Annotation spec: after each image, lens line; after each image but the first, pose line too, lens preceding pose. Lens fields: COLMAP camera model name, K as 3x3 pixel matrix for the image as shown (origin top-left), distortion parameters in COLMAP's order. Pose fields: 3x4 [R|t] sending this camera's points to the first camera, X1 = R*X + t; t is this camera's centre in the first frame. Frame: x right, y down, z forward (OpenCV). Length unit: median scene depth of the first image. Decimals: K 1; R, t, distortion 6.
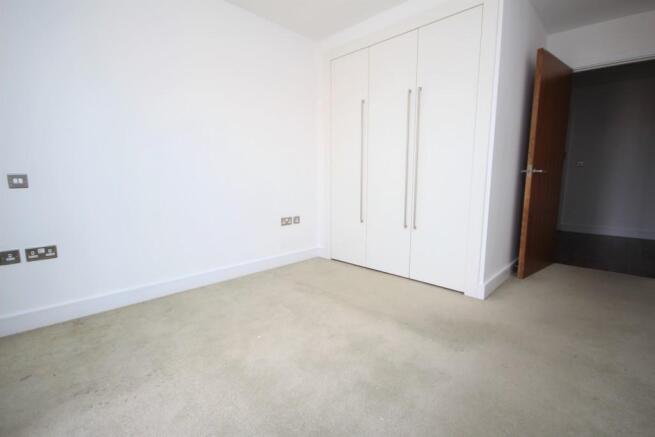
lens RADIAL K [[300.9, 0, 327.5], [0, 300.9, 218.5], [0, 0, 1]] dist [0.000073, 0.000100]
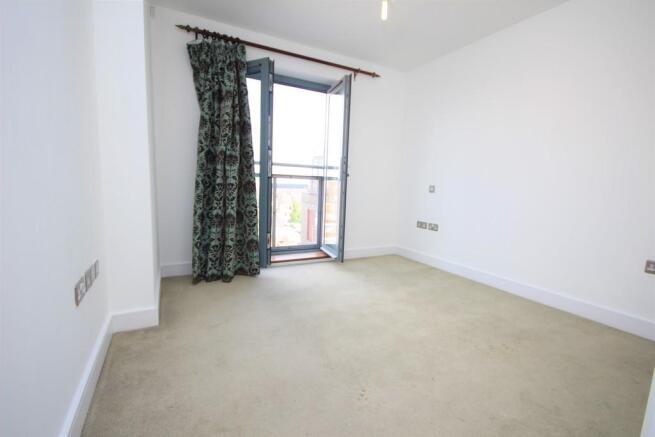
lens RADIAL K [[300.9, 0, 327.5], [0, 300.9, 218.5], [0, 0, 1]] dist [0.000073, 0.000100]
pose [[-0.320856, 0.106693, -0.941099, 1.094536], [-0.156051, 0.974100, 0.163638, -0.151143], [0.934184, 0.199364, -0.295896, 0.973302]]
